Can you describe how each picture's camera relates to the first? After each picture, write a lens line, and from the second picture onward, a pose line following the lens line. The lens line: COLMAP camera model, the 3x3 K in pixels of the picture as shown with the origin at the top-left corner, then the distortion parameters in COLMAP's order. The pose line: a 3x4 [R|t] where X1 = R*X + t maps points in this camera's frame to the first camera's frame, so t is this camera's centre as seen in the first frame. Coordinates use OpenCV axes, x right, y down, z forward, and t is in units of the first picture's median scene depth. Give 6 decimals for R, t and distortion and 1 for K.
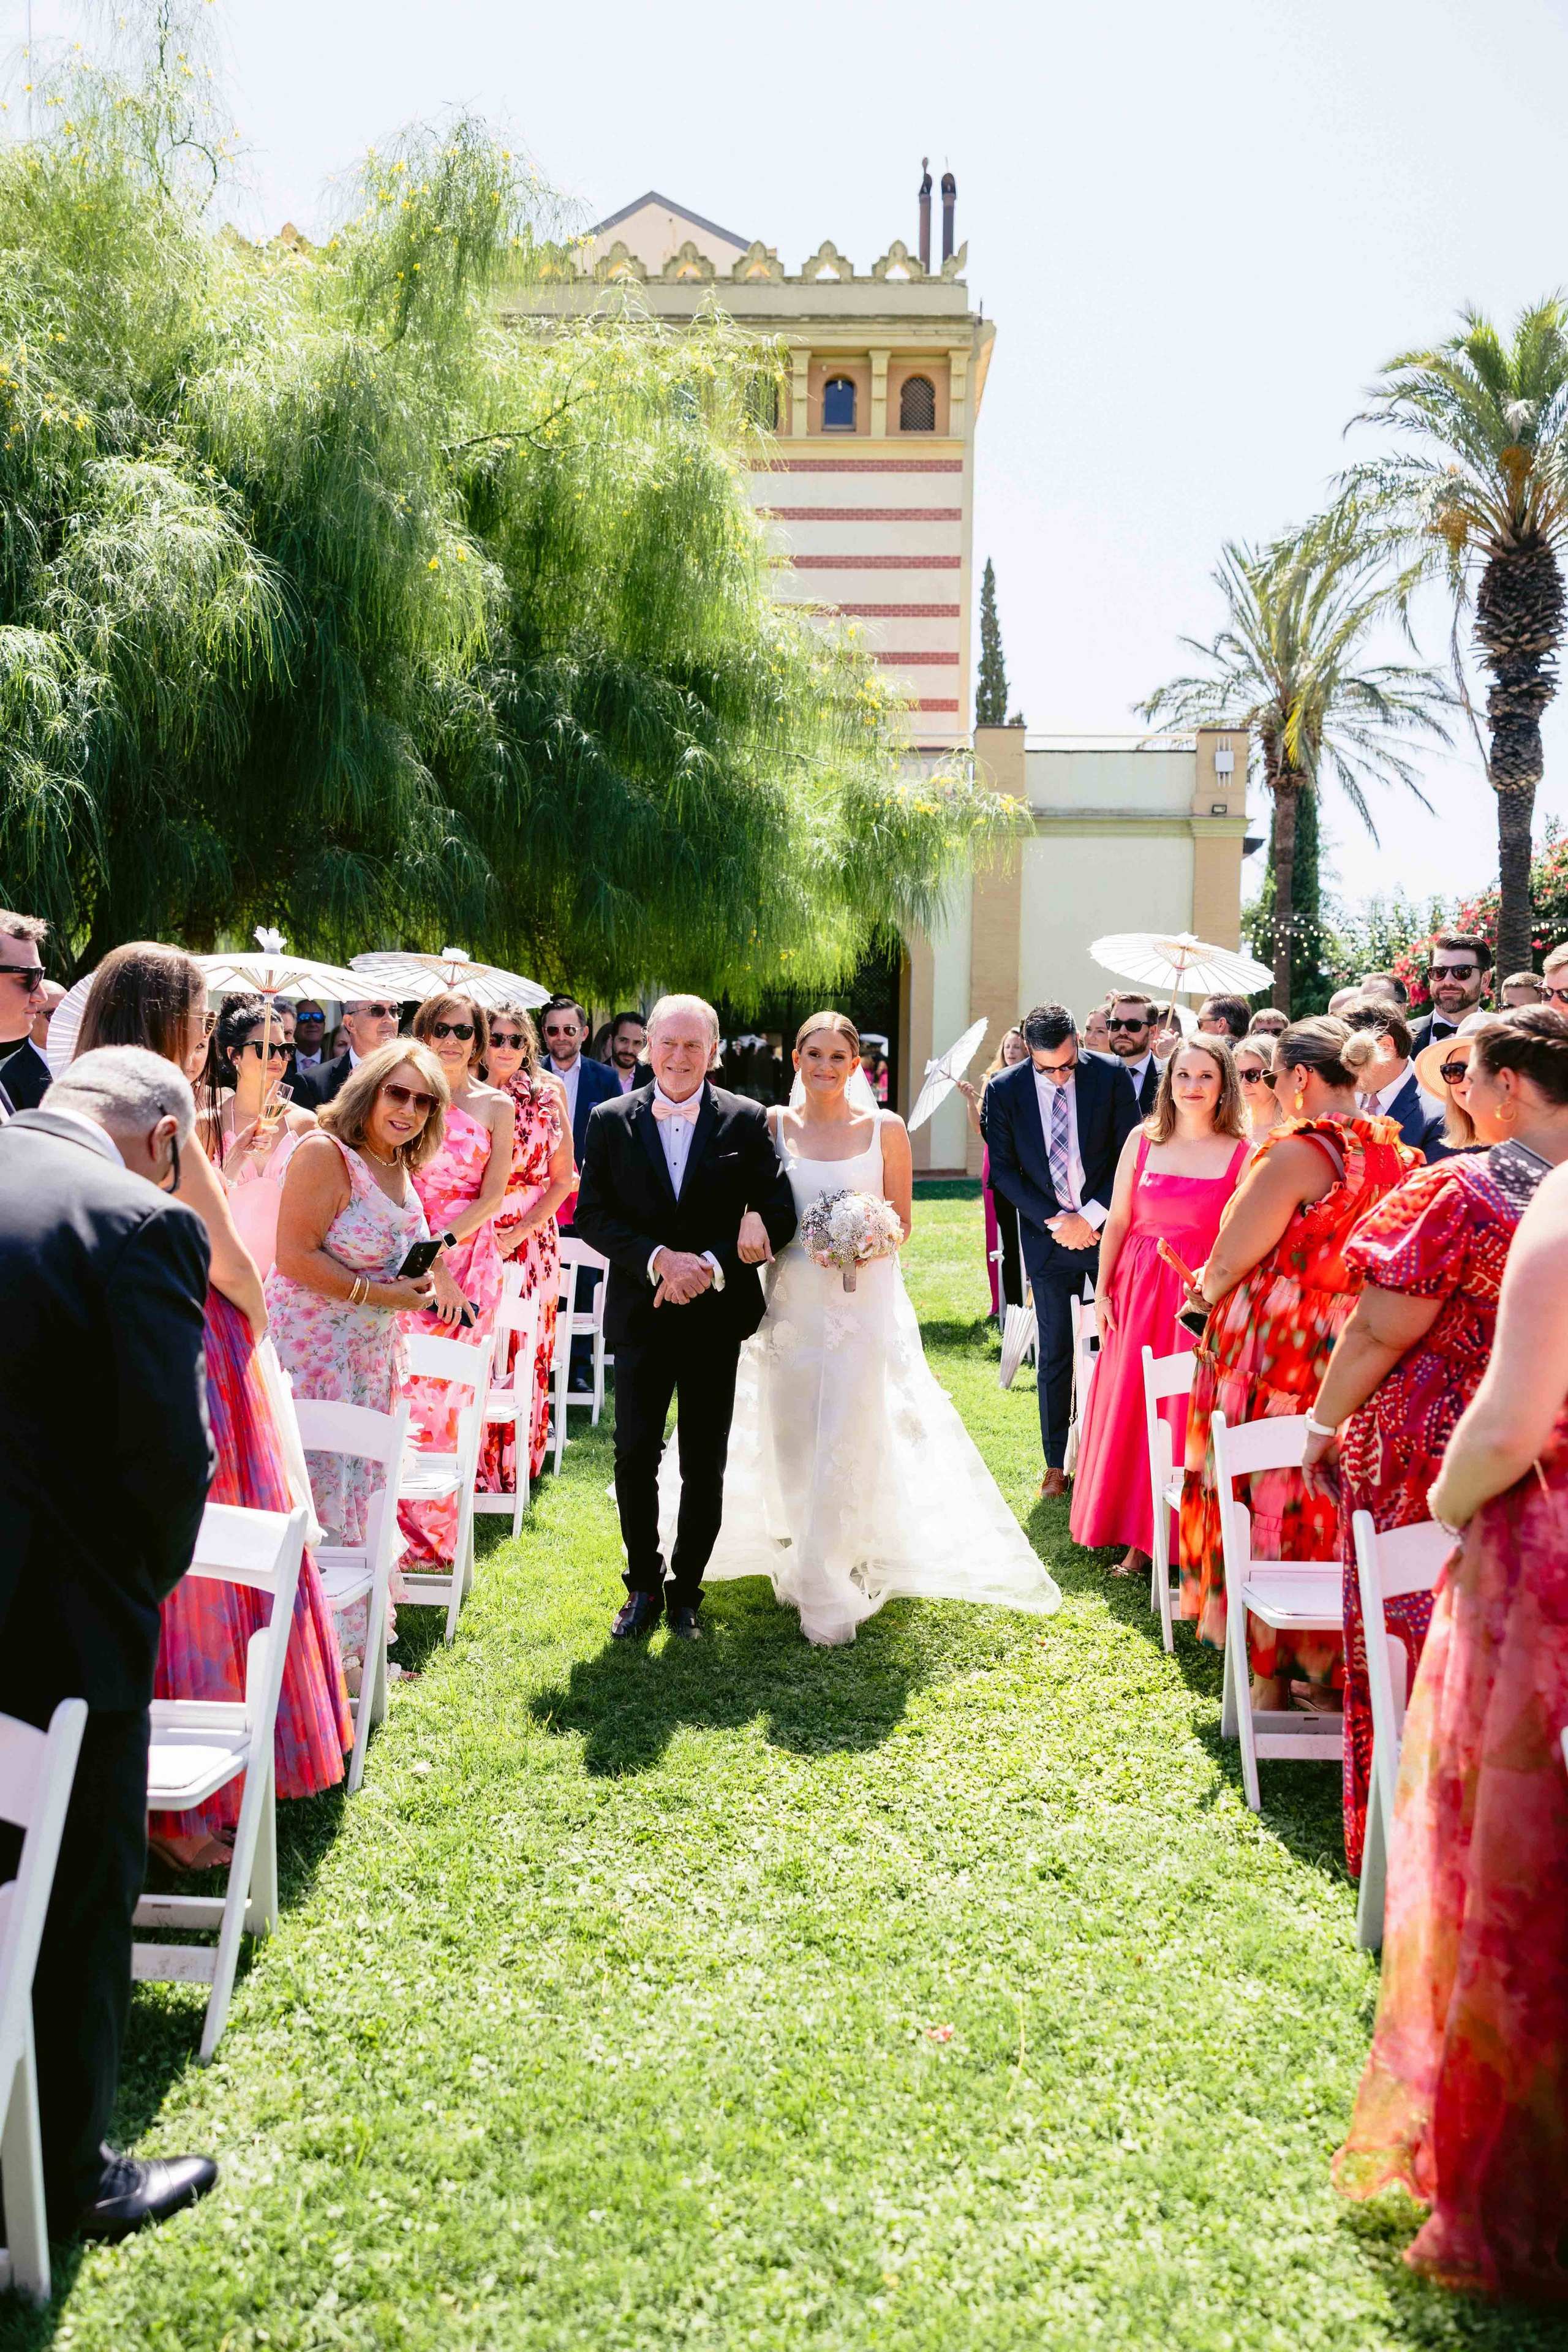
lens RADIAL K [[1849.5, 0, 754.7], [0, 1849.5, 1165.2], [0, 0, 1]] dist [0.040085, -0.005560]
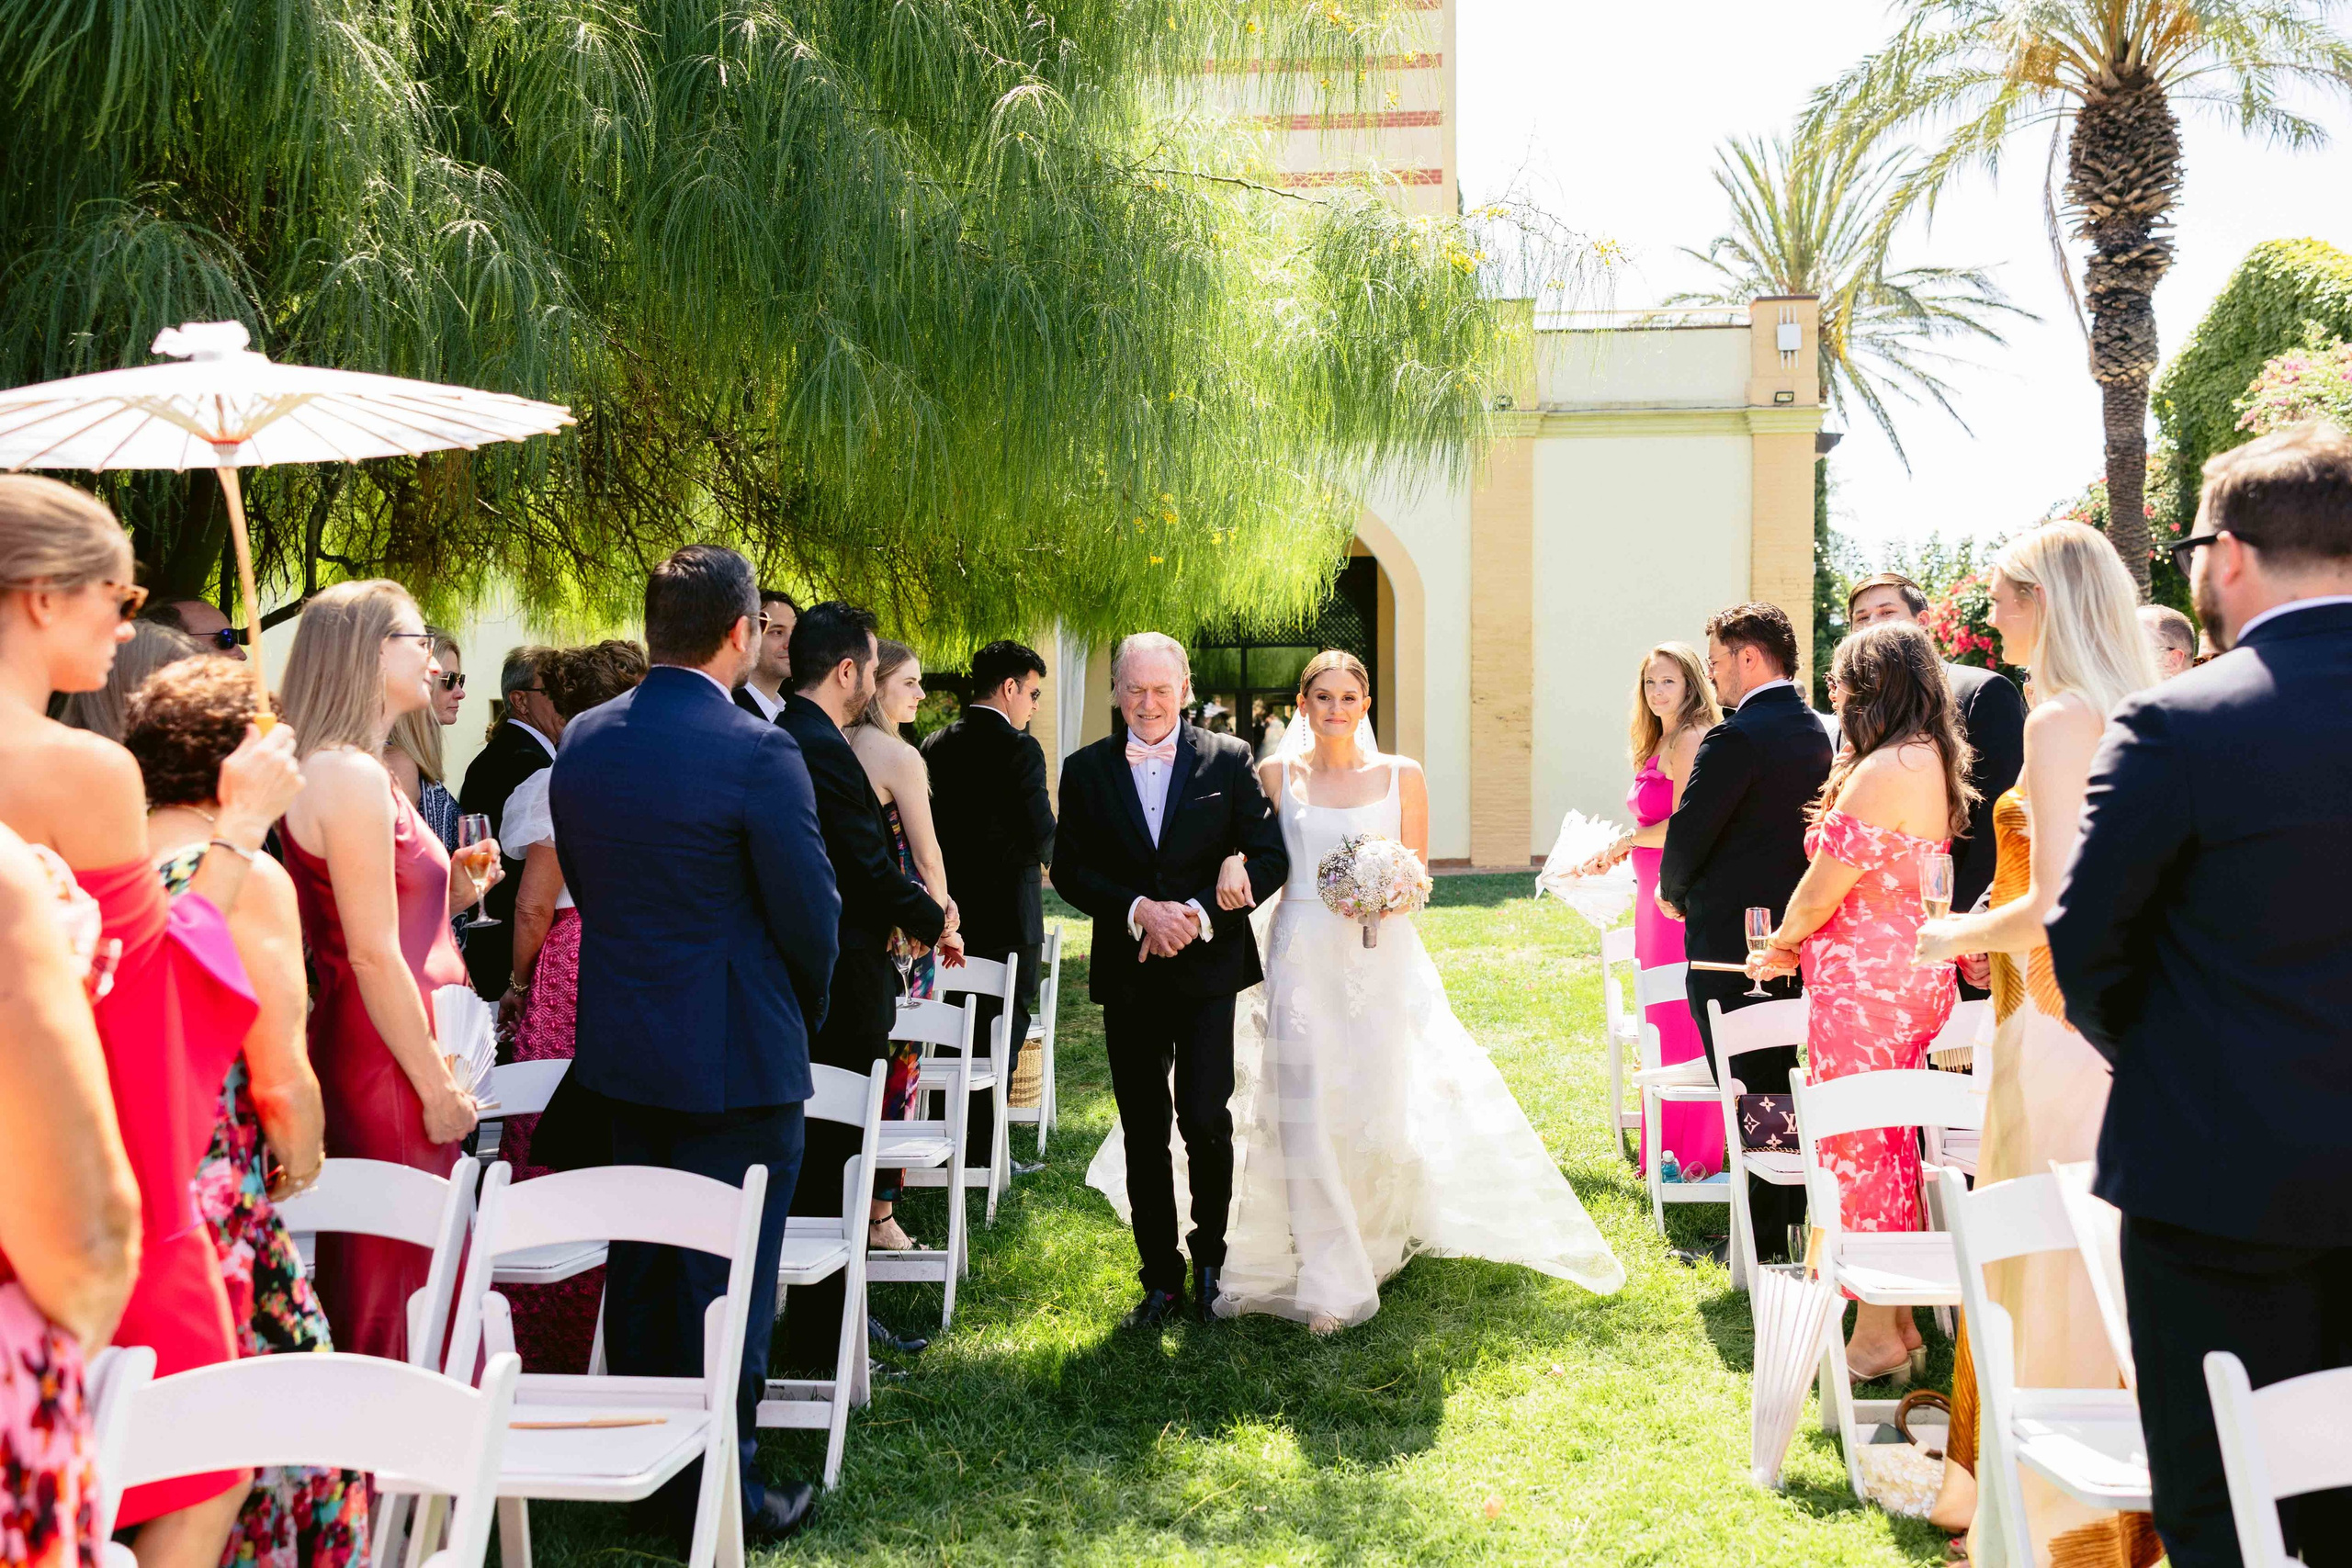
lens RADIAL K [[1849.3, 0, 1162.1], [0, 1849.3, 760.1], [0, 0, 1]] dist [0.040085, -0.005560]
pose [[0.999418, -0.019482, -0.027998, 0.005287], [0.018241, 0.998868, -0.043933, -0.007047], [0.028822, 0.043397, 0.998642, 0.185830]]
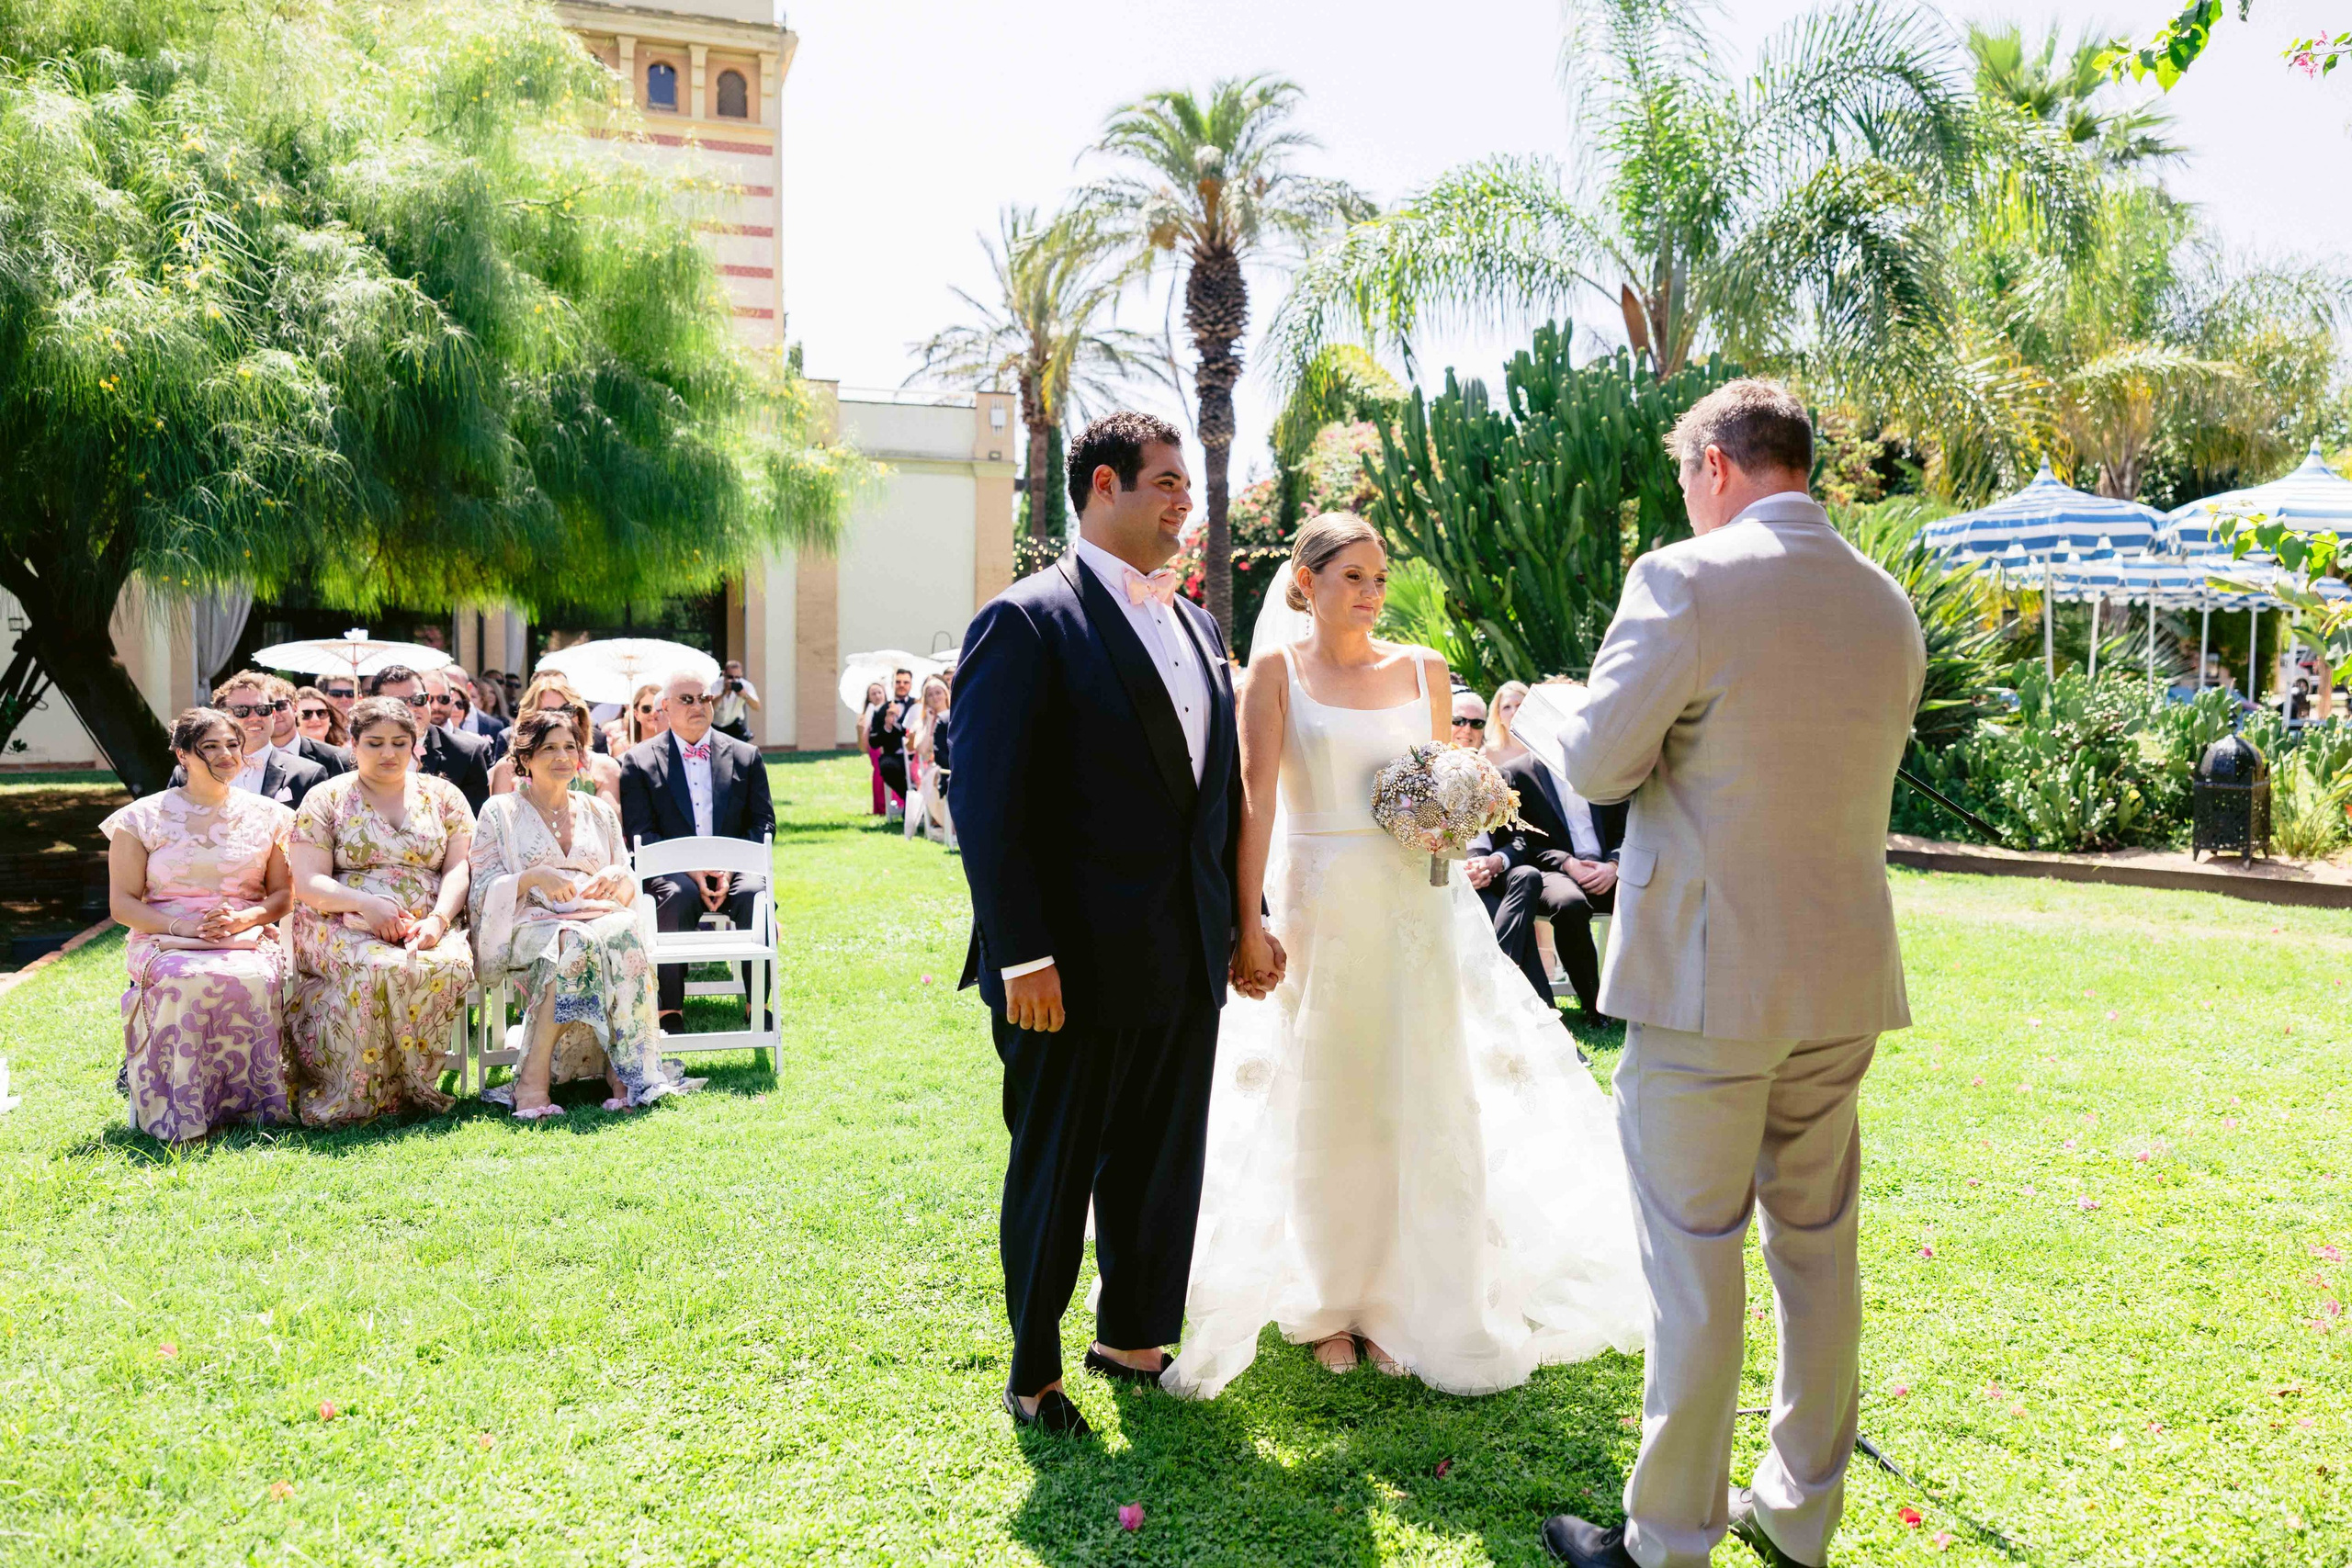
lens RADIAL K [[1849.3, 0, 1162.1], [0, 1849.3, 760.1], [0, 0, 1]] dist [0.040085, -0.005560]
pose [[0.940707, -0.014433, 0.338913, -0.061640], [0.016654, 0.999855, -0.003643, 0.018544], [-0.338812, 0.009071, 0.940811, -0.185234]]
